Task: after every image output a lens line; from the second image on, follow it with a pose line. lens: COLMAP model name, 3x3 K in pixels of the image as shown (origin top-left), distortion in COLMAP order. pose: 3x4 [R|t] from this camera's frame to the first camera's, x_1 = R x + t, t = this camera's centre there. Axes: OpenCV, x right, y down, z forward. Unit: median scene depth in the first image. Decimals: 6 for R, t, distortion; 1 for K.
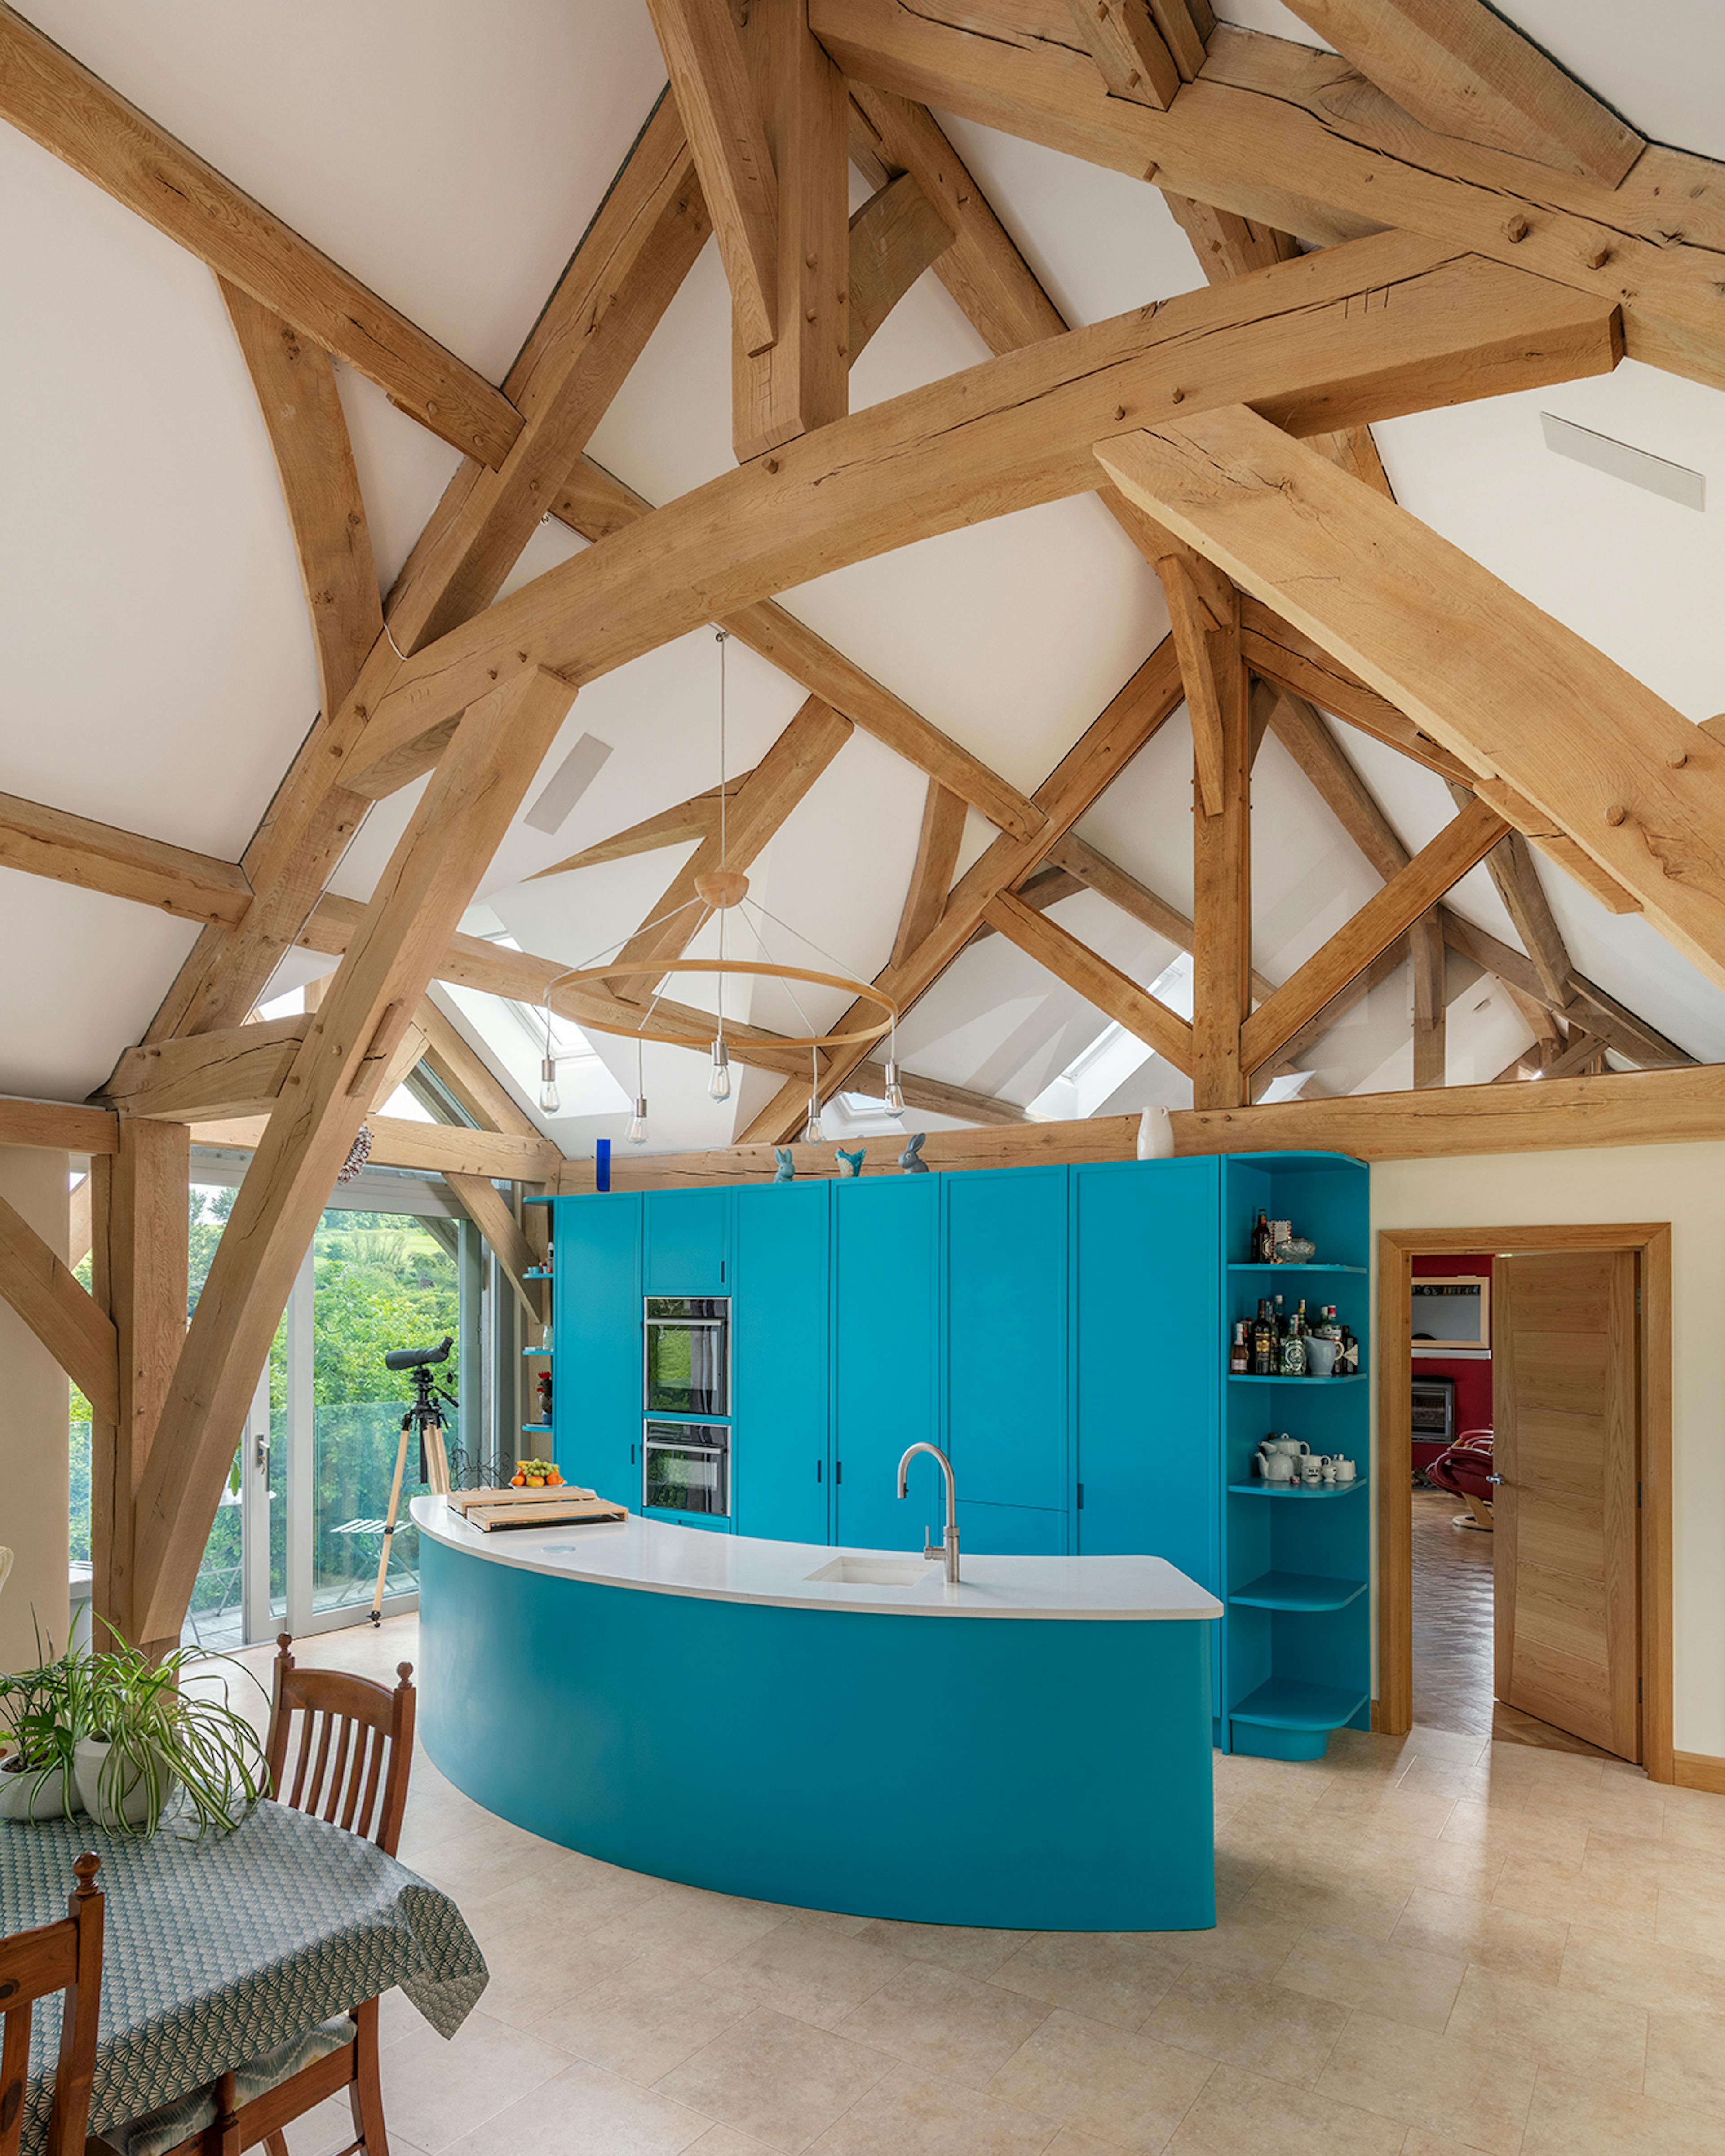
lens RADIAL K [[1289.5, 0, 855.8], [0, 1289.5, 1301.0], [0, 0, 1]] dist [0.034050, -0.004269]
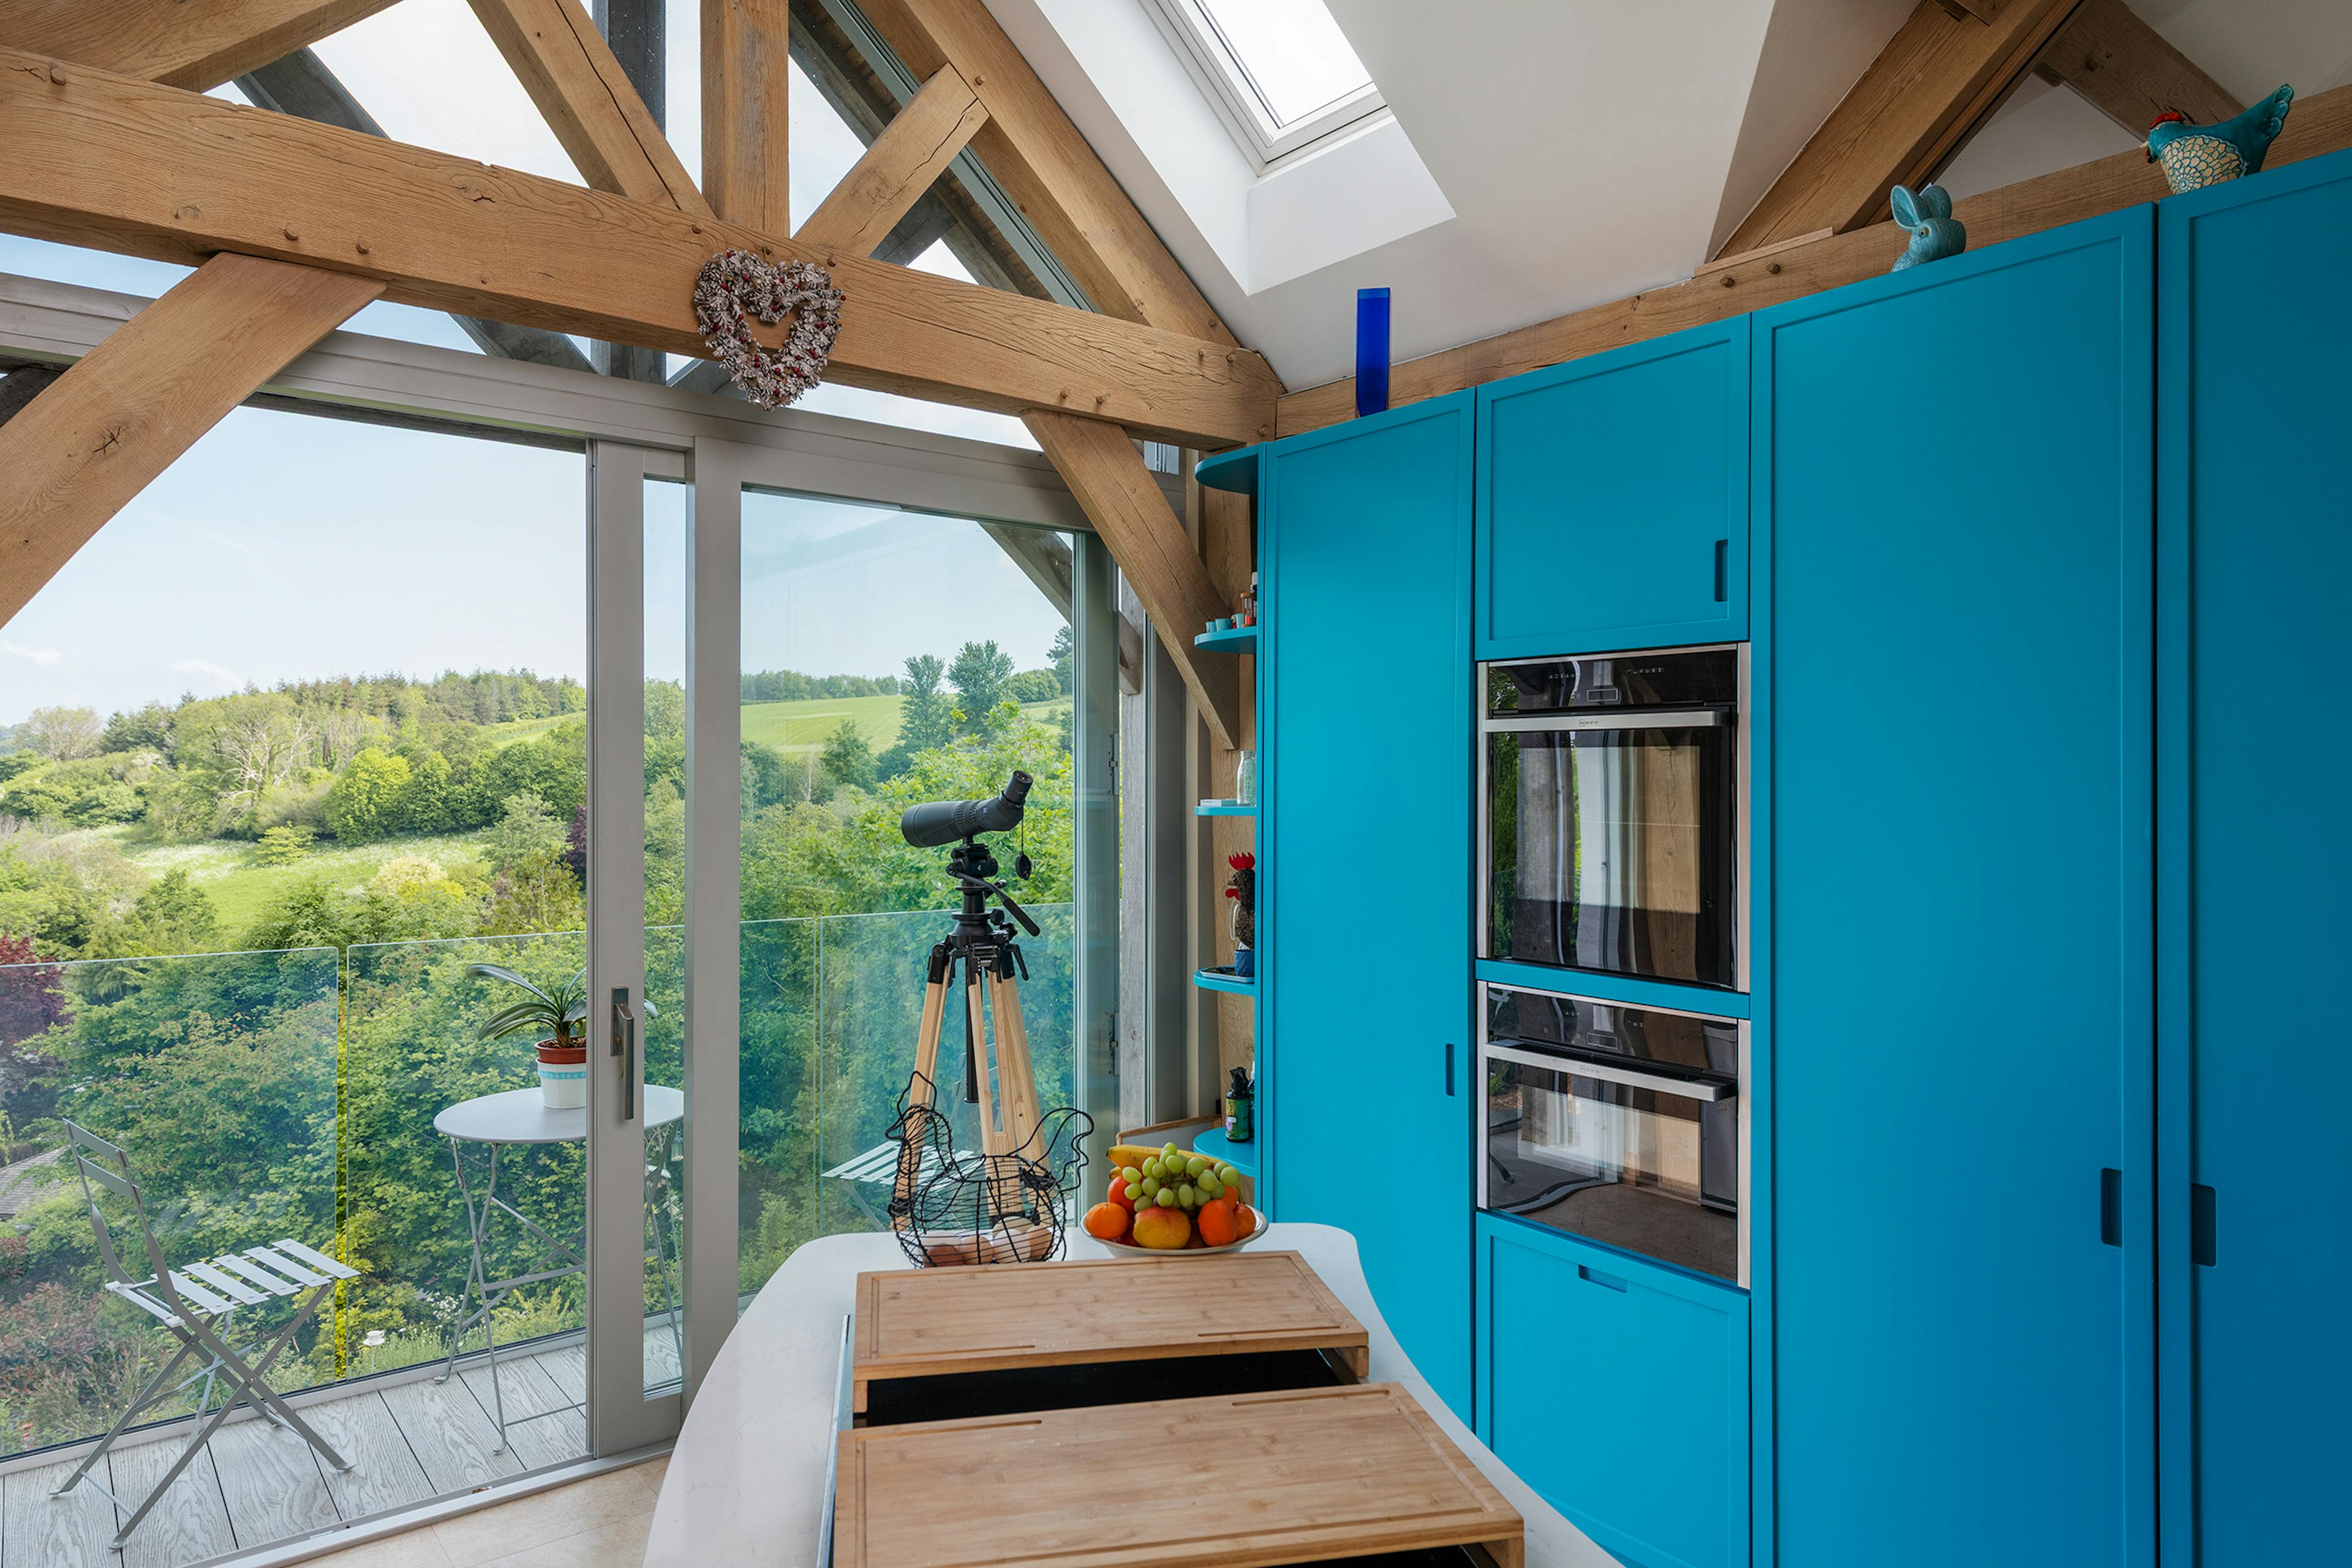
lens RADIAL K [[1467.8, 0, 1197.9], [0, 1467.8, 781.6], [0, 0, 1]] dist [-0.001513, 0.002857]
pose [[0.952852, -0.003883, -0.303411, -0.142036], [0.005212, 0.999980, 0.003573, 0.038810], [0.303391, -0.004986, 0.952853, 0.715811]]
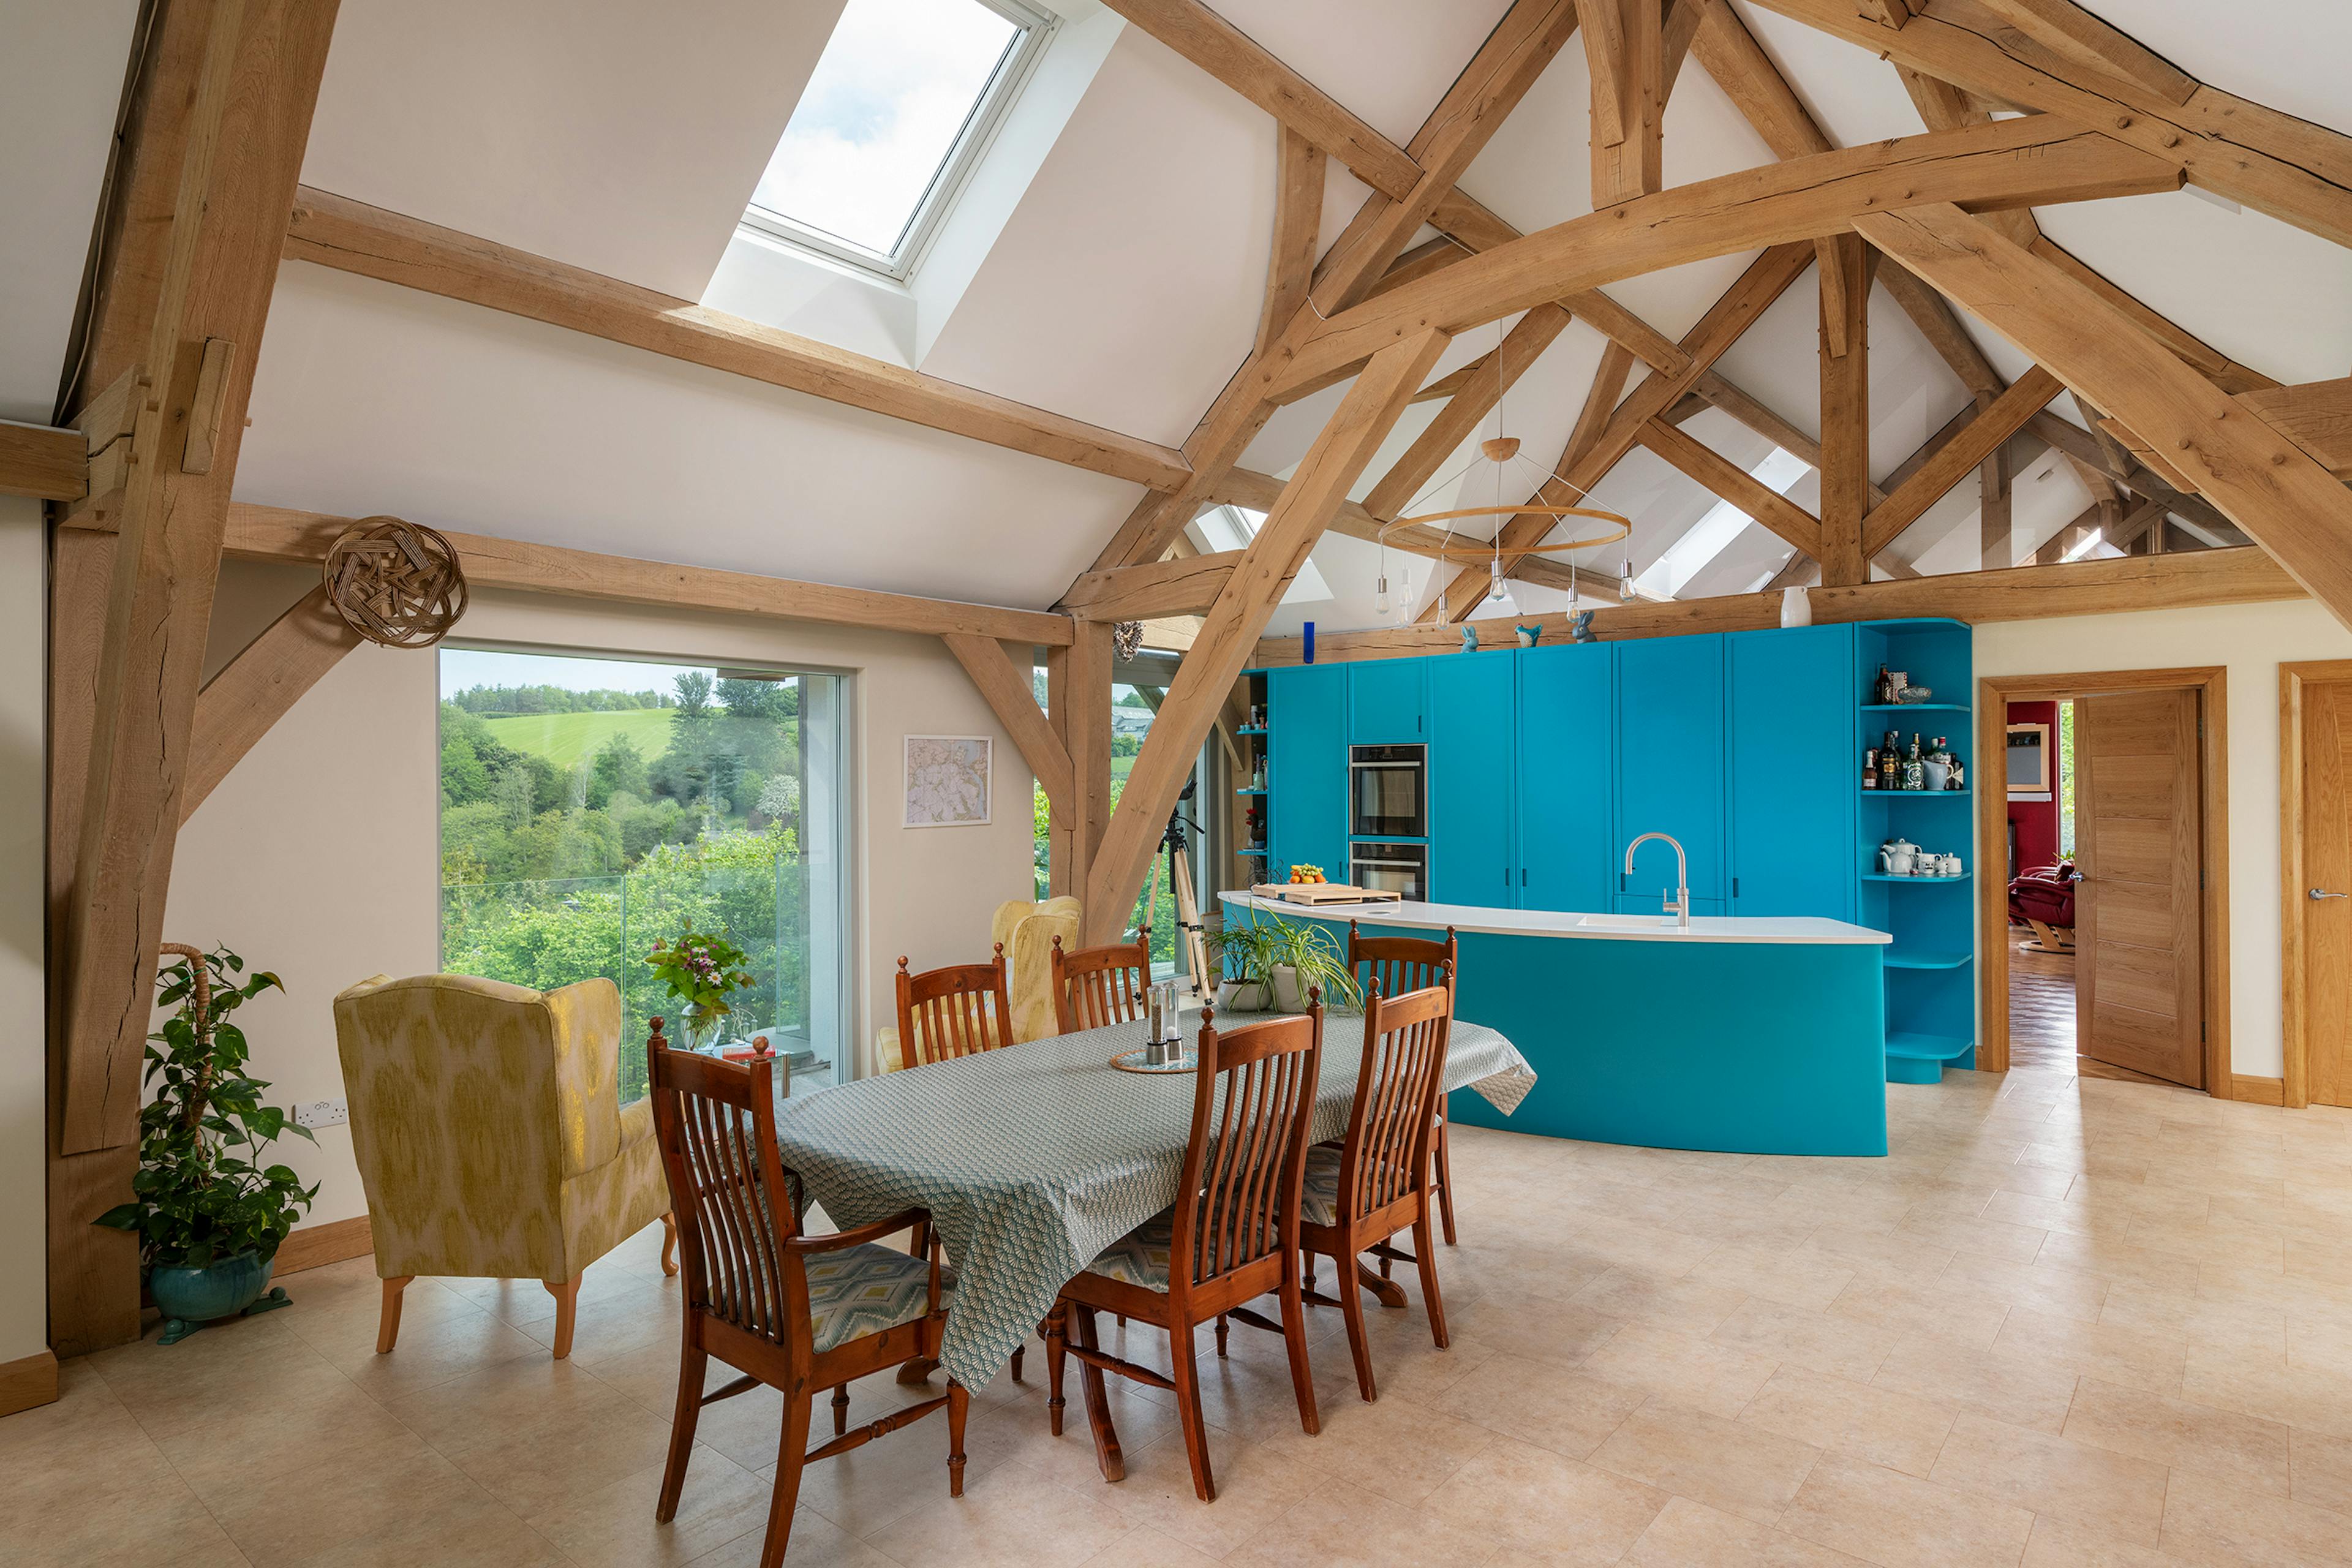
lens RADIAL K [[1344.7, 0, 1185.1], [0, 1344.7, 787.7], [0, 0, 1]] dist [0.041710, -0.002136]
pose [[0.995255, -0.013084, -0.096419, -0.249970], [0.013927, 0.999870, 0.008077, 0.032088], [0.096301, -0.009382, 0.995308, -0.418422]]
